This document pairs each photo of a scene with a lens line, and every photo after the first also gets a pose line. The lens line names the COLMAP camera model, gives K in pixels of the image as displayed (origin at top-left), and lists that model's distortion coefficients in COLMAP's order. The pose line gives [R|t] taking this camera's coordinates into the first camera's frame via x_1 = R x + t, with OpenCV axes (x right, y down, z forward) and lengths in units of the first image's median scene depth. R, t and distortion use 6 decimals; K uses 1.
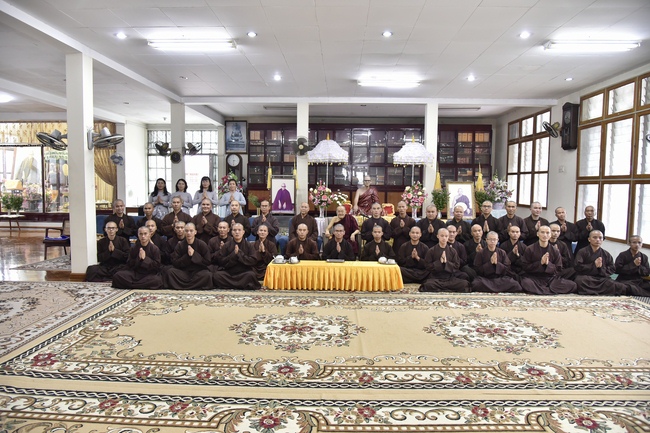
lens RADIAL K [[432.7, 0, 321.8], [0, 432.7, 217.4], [0, 0, 1]] dist [-0.044928, 0.000160]
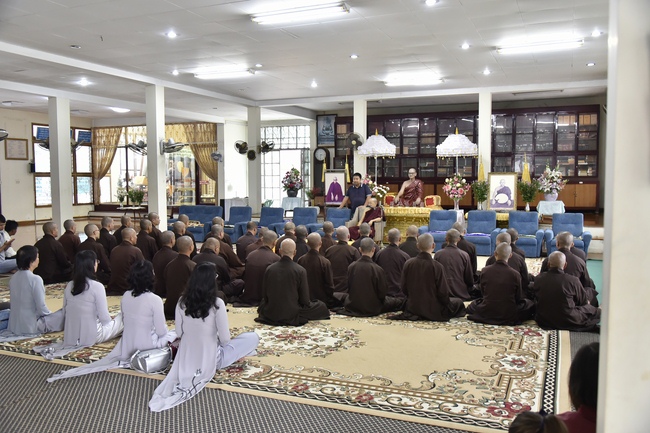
lens RADIAL K [[564.6, 0, 327.0], [0, 564.6, 217.1], [0, 0, 1]] dist [-0.033895, 0.005164]
pose [[0.935734, 0.010200, -0.352559, 0.388626], [-0.012283, 0.999918, -0.003671, 0.027071], [0.352492, 0.007765, 0.935783, -0.327042]]
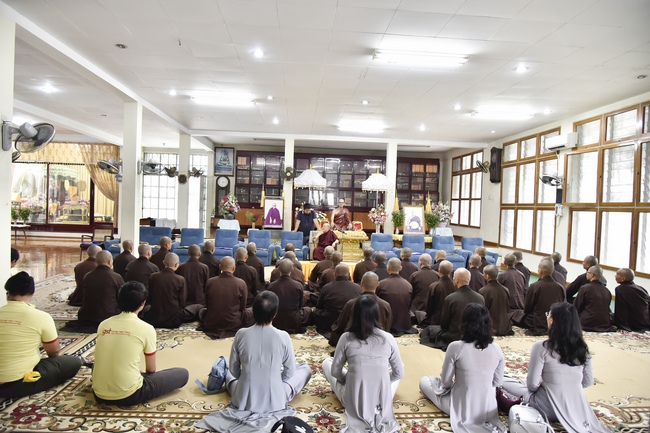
lens RADIAL K [[432.7, 0, 321.5], [0, 432.7, 216.2], [0, 0, 1]] dist [-0.044928, 0.000160]
pose [[0.994839, 0.021939, 0.099066, -0.075332], [-0.017191, 0.998674, -0.048526, 0.016106], [-0.100000, 0.046573, 0.993897, -0.240514]]
